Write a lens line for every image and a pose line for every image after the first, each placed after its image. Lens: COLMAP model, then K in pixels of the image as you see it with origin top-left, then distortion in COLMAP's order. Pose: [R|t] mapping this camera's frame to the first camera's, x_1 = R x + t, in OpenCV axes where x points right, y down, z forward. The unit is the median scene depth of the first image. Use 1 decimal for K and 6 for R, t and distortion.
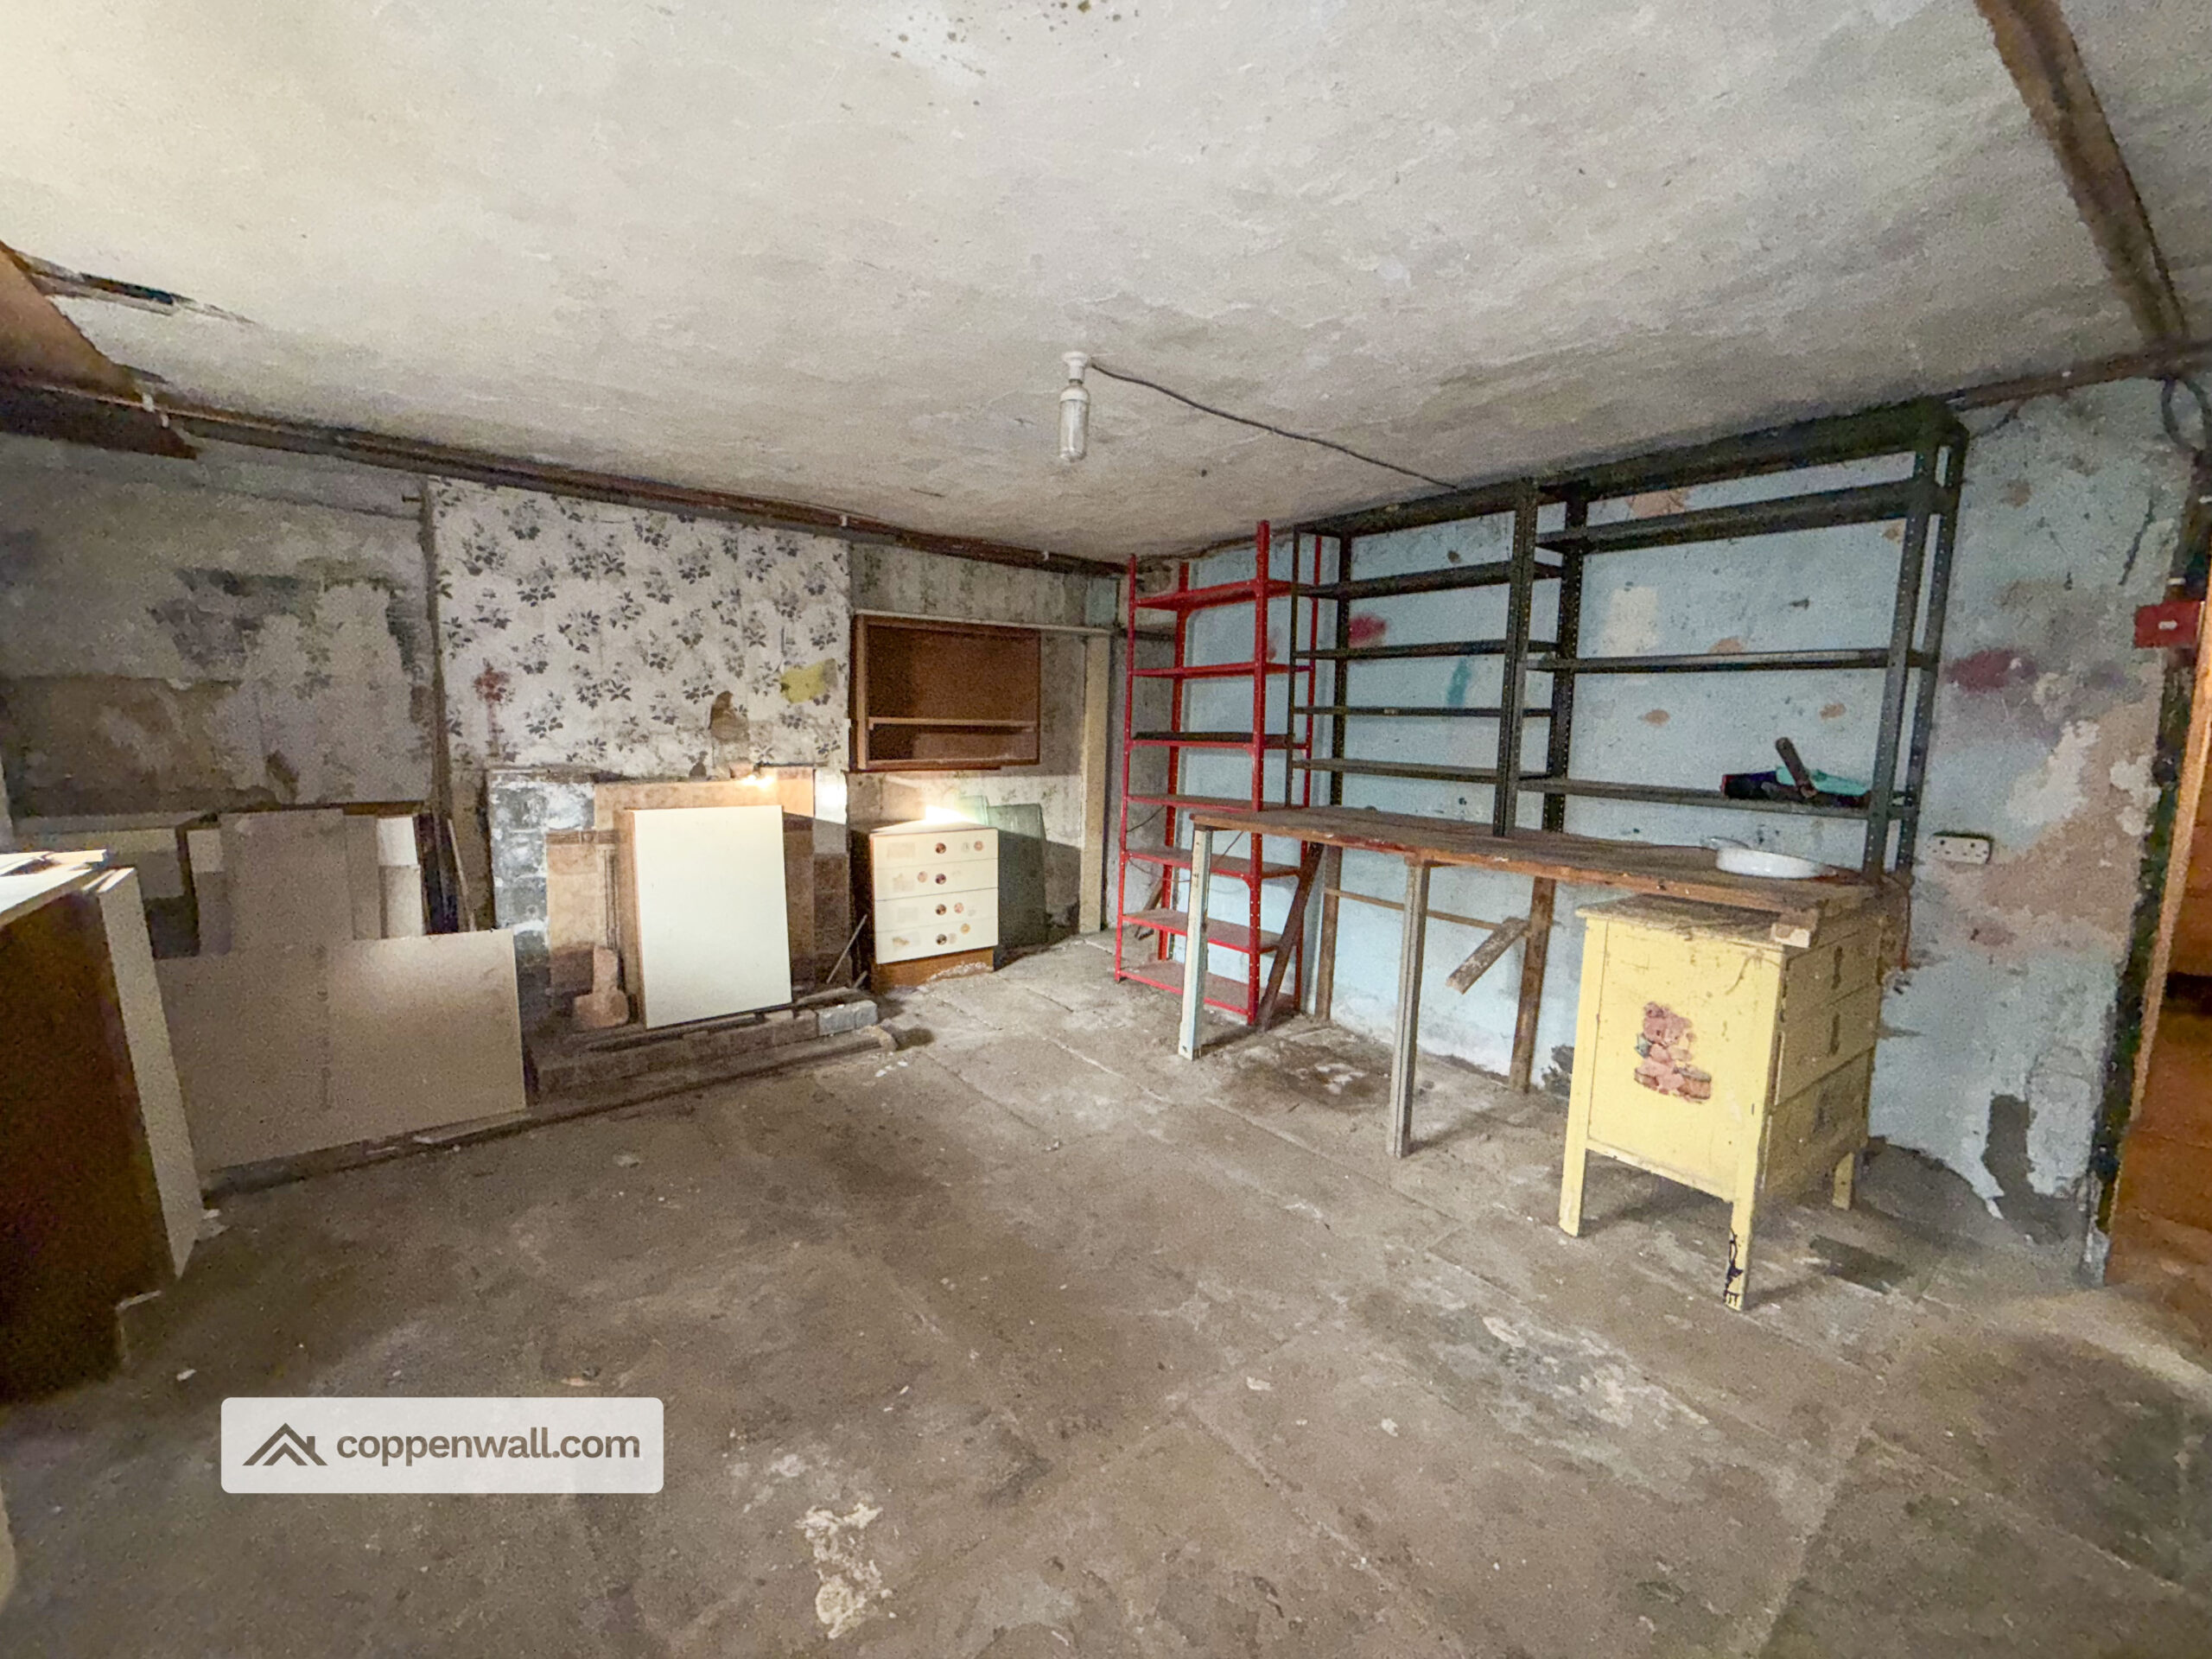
lens RADIAL K [[880.0, 0, 1097.5], [0, 880.0, 828.7], [0, 0, 1]] dist [0.000577, -0.000383]
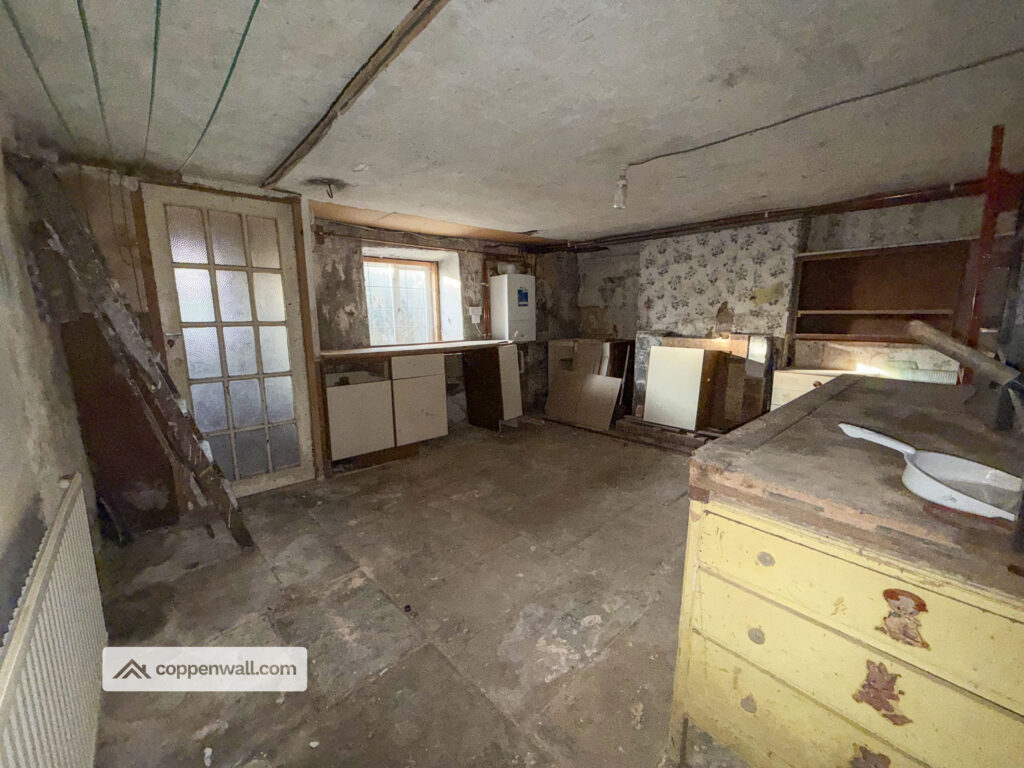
lens RADIAL K [[407.4, 0, 510.2], [0, 407.4, 380.5], [0, 0, 1]] dist [0.000577, -0.000383]
pose [[0.093520, 0.144952, -0.985009, 0.660614], [-0.108970, 0.984891, 0.134589, -0.032817], [0.989636, 0.094750, 0.107902, 0.348750]]
